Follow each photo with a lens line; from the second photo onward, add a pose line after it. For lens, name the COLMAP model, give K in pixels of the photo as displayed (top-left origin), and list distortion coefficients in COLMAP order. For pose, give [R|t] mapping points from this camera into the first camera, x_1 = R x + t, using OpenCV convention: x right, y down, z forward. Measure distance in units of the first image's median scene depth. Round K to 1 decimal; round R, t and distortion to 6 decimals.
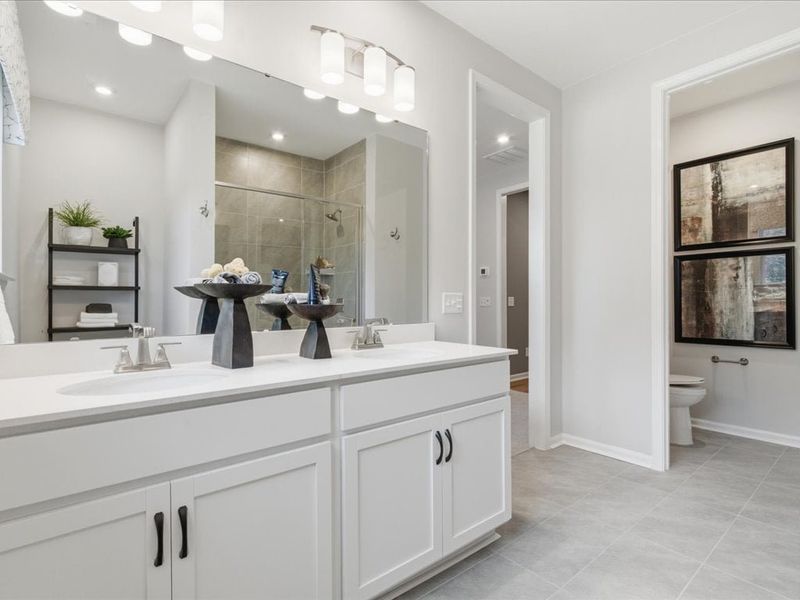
lens RADIAL K [[415.1, 0, 400.4], [0, 415.1, 302.6], [0, 0, 1]] dist [0.002913, 0.000053]
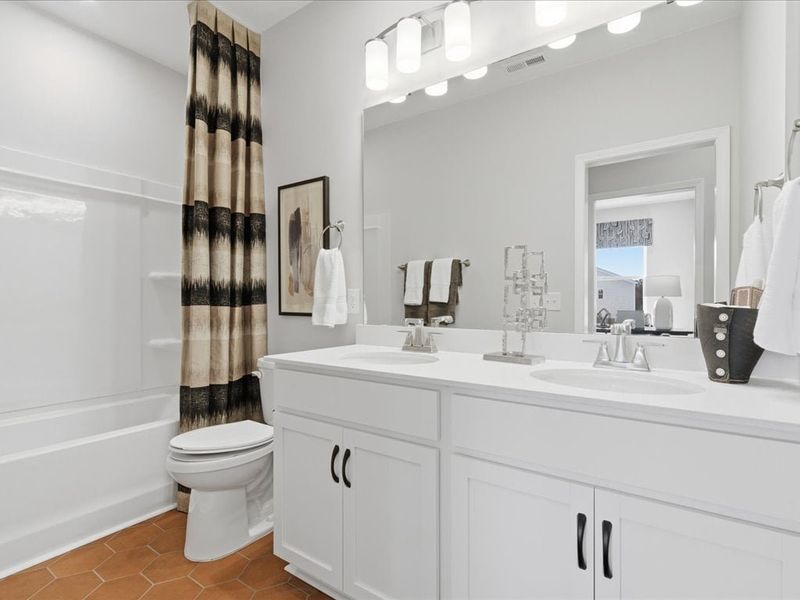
lens RADIAL K [[455.7, 0, 400.0], [0, 455.7, 300.0], [0, 0, 1]] dist [0.052218, 0.000029]
pose [[0.224246, 0.004475, -0.974522, 0.699601], [-0.005183, 0.999981, 0.003400, -0.004591], [0.974519, 0.004289, 0.224265, 0.573394]]
